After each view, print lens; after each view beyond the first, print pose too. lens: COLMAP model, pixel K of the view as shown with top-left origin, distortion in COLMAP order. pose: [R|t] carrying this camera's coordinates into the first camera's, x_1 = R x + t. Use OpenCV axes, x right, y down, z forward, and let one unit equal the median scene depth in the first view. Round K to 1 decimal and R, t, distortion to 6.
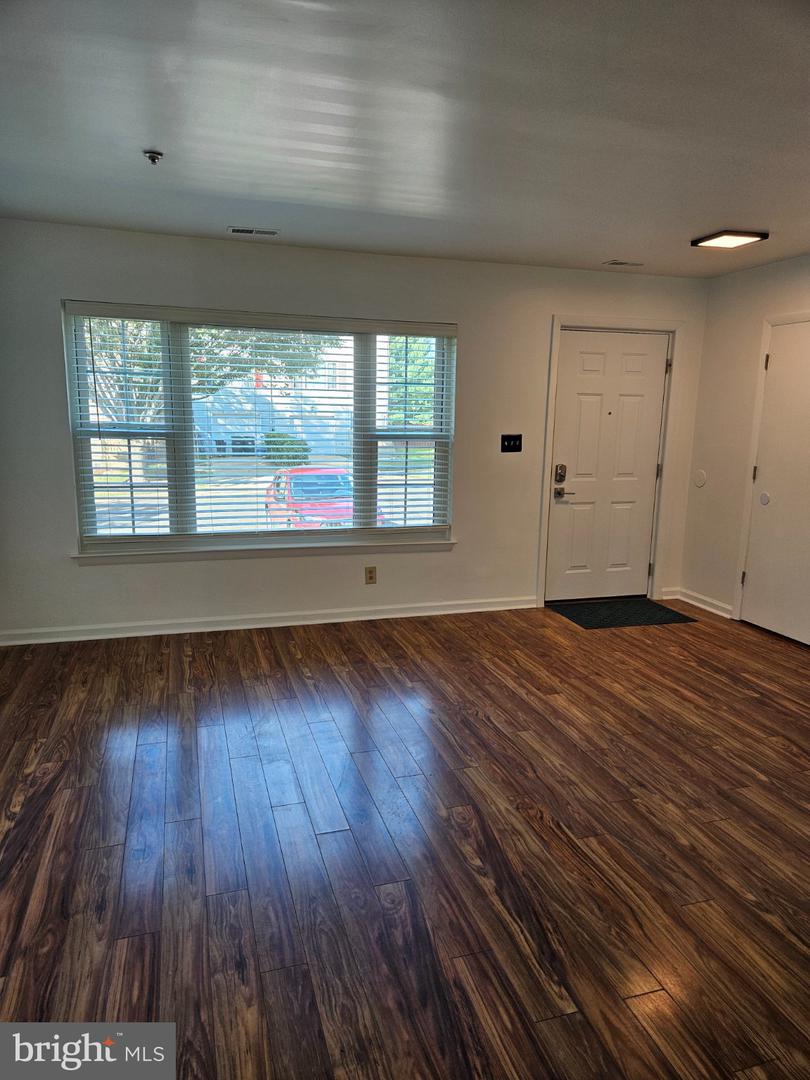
lens RADIAL K [[727.8, 0, 411.6], [0, 727.8, 539.0], [0, 0, 1]] dist [0.062438, -0.050163]
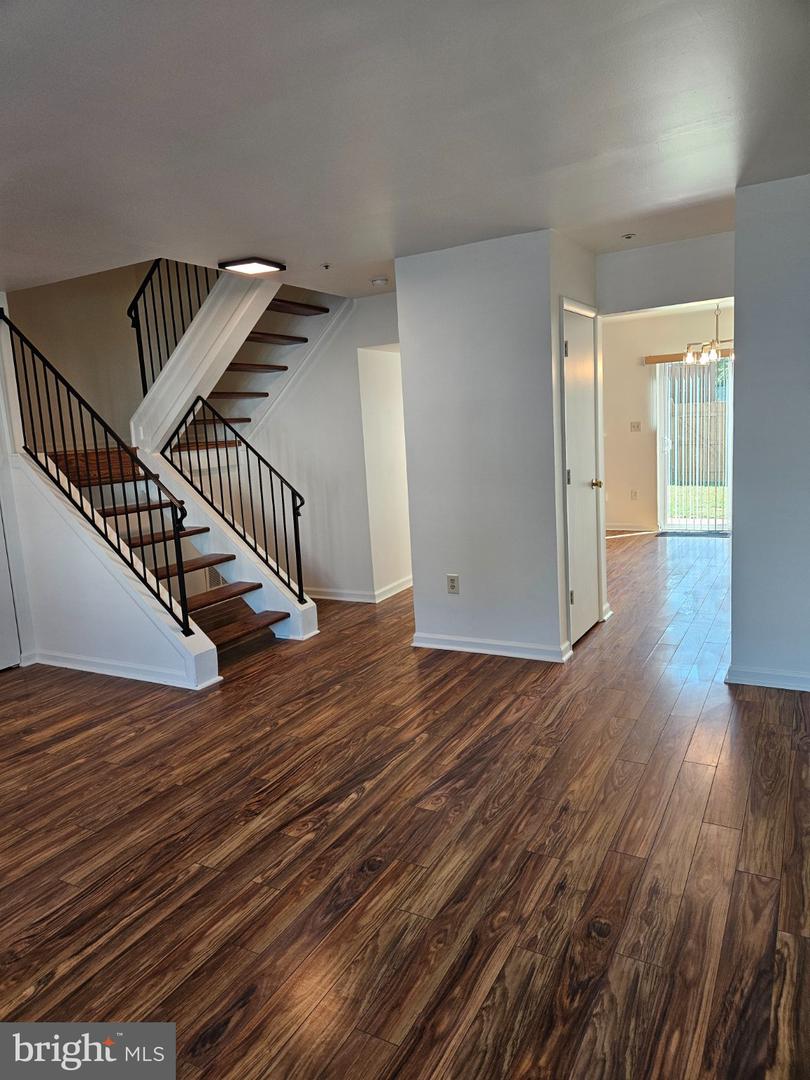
lens RADIAL K [[727.8, 0, 413.3], [0, 727.8, 538.6], [0, 0, 1]] dist [0.062438, -0.050163]
pose [[-0.696296, -0.086781, 0.712489, -0.450002], [0.178929, 0.940338, 0.289395, -0.157795], [-0.695094, 0.328990, -0.639226, 0.889347]]
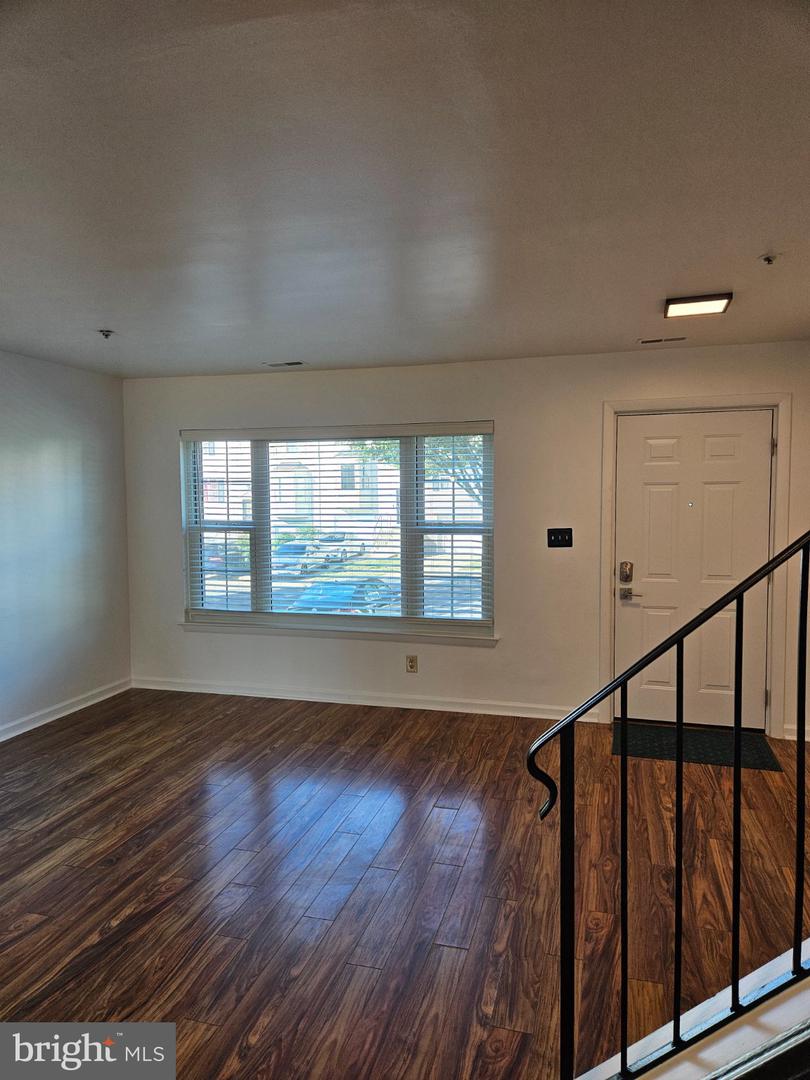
lens RADIAL K [[727.8, 0, 414.8], [0, 727.8, 539.1], [0, 0, 1]] dist [0.062438, -0.050163]
pose [[0.838619, 0.009427, -0.544636, 0.596166], [-0.078523, 0.991499, -0.103747, -0.021983], [0.539028, 0.129771, 0.832231, 0.150446]]
